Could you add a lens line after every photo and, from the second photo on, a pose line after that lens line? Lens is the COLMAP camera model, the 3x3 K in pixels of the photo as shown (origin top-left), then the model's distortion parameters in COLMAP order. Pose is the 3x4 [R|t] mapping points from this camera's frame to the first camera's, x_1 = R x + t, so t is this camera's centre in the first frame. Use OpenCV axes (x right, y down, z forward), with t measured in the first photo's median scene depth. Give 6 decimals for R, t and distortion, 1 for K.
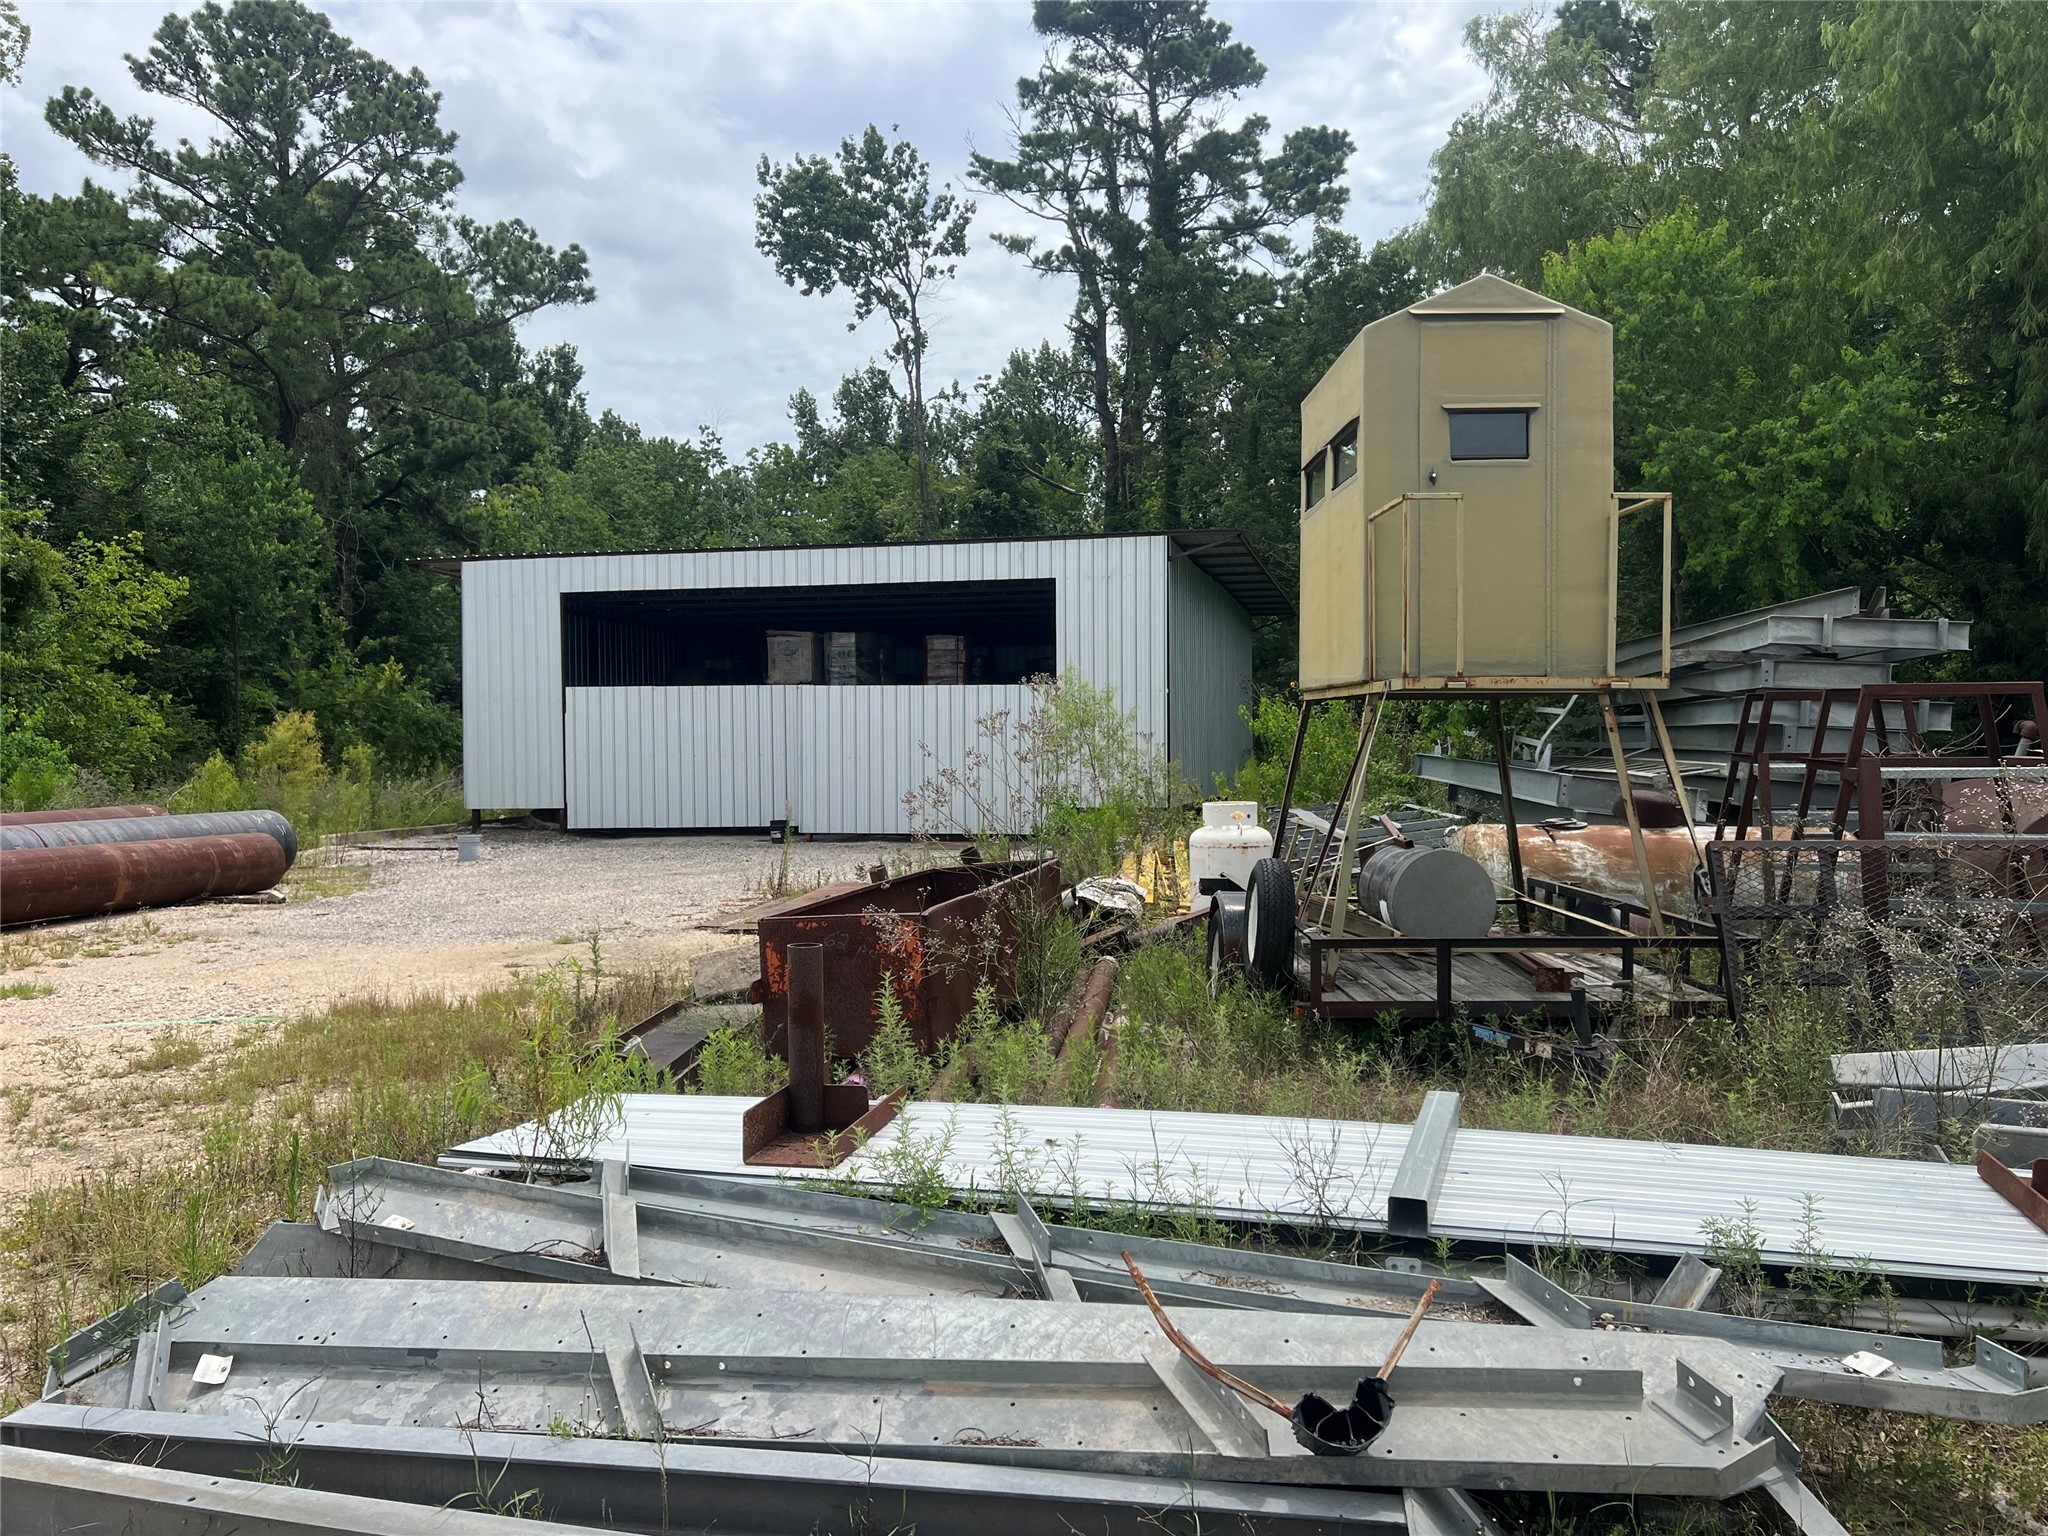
lens RADIAL K [[1522.8, 0, 1024.0], [0, 1522.8, 764.1], [0, 0, 1]] dist [0.034146, -0.042944]
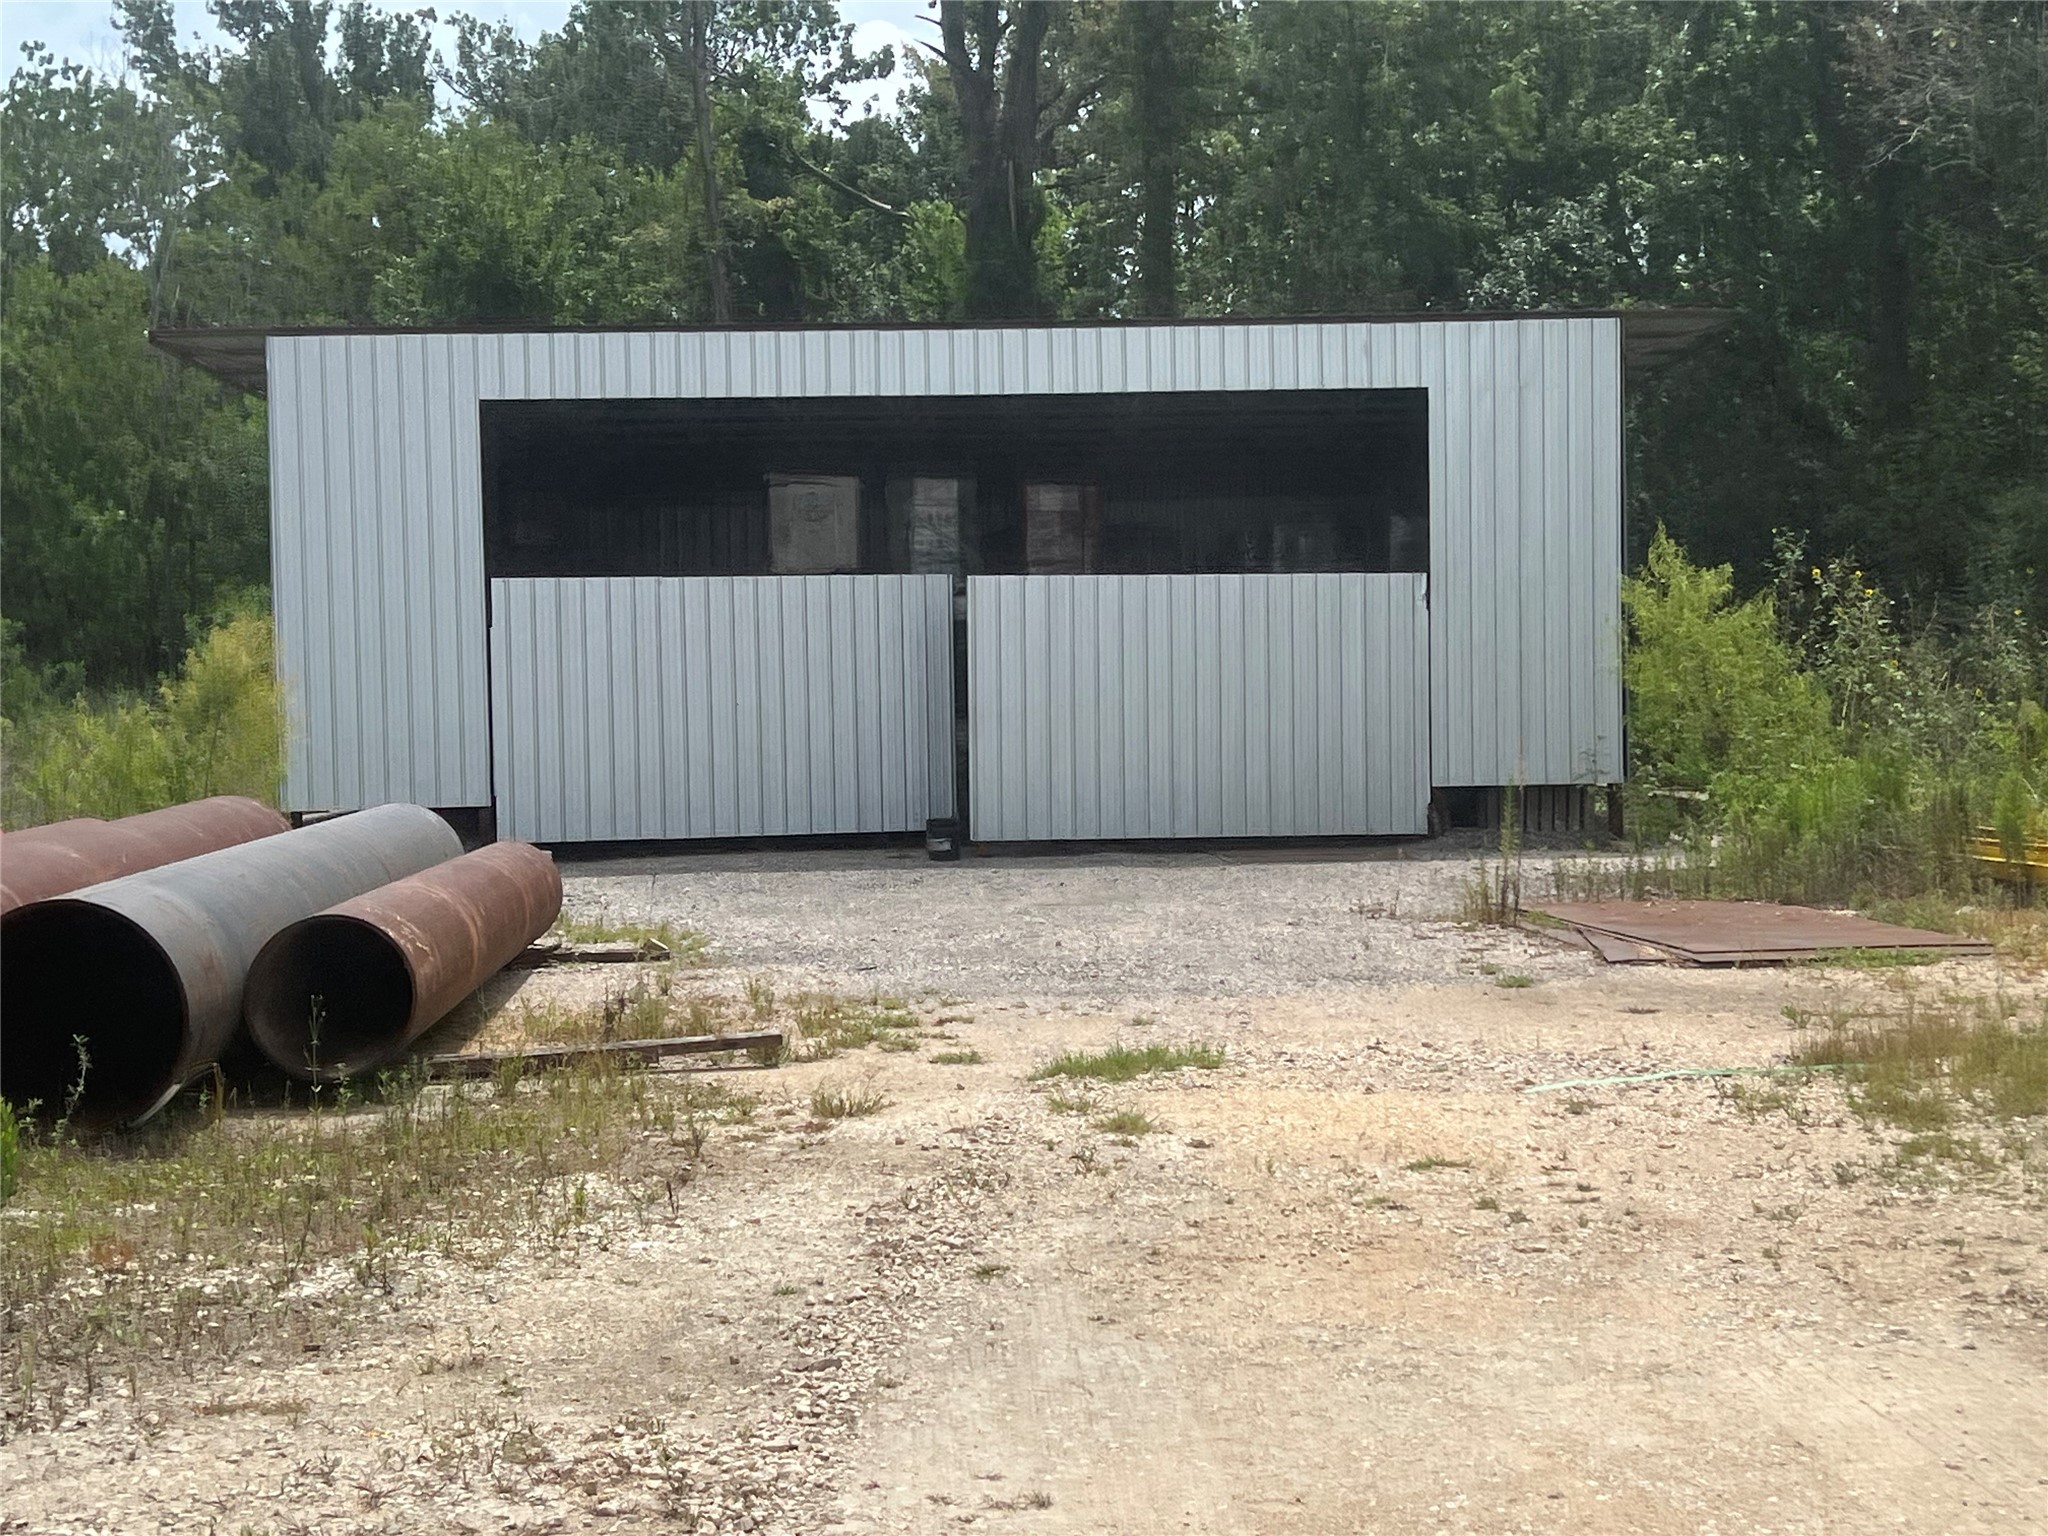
lens RADIAL K [[3092.4, 0, 1024.1], [0, 3092.4, 770.4], [0, 0, 1]] dist [0.034178, 0.000000]
pose [[0.963327, -0.016329, 0.267833, -0.410434], [0.014061, 0.999847, 0.010381, 0.007759], [-0.267961, -0.006234, 0.963410, -0.084852]]
